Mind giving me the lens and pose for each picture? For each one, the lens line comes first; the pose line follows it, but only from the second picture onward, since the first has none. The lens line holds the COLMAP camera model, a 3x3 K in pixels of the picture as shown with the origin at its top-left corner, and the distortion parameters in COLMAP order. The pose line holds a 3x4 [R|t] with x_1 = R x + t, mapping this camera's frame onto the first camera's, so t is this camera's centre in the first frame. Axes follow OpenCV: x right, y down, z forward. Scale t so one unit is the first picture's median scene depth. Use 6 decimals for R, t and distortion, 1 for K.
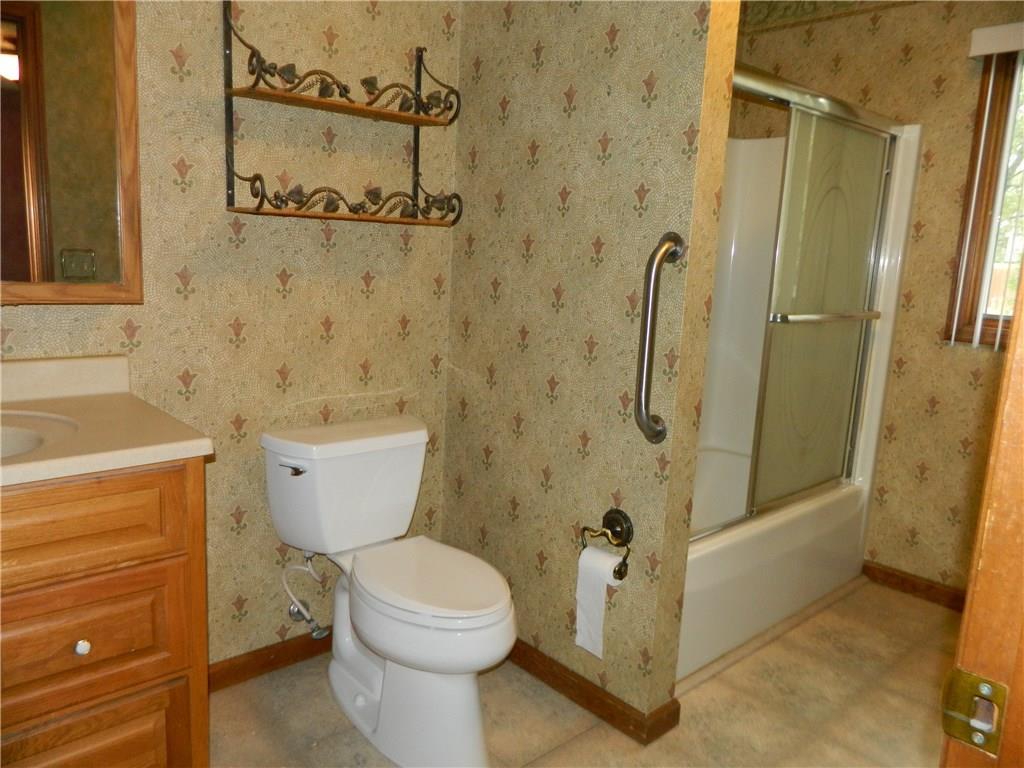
lens RADIAL K [[760.9, 0, 510.2], [0, 760.9, 382.8], [0, 0, 1]] dist [-0.001716, 0.009643]
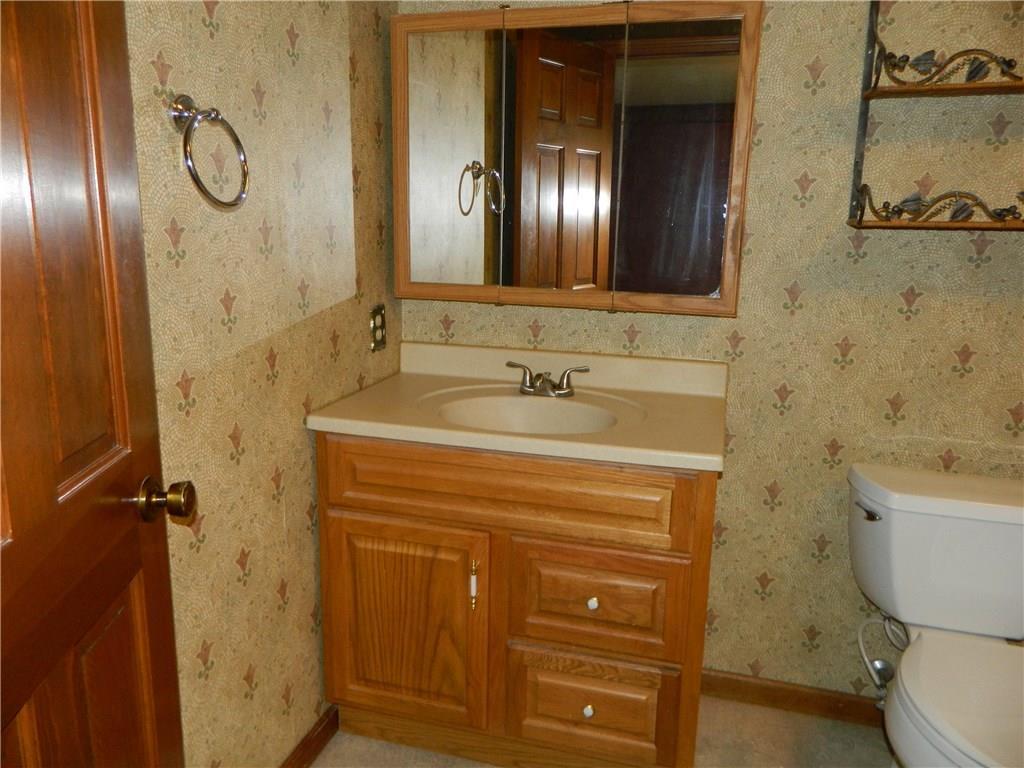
lens RADIAL K [[760.9, 0, 510.9], [0, 760.9, 382.9], [0, 0, 1]] dist [-0.001716, 0.009643]
pose [[0.520103, 0.142702, -0.842098, 0.233186], [-0.138334, 0.987000, 0.081818, -0.052316], [0.842827, 0.073937, 0.533082, 0.165531]]
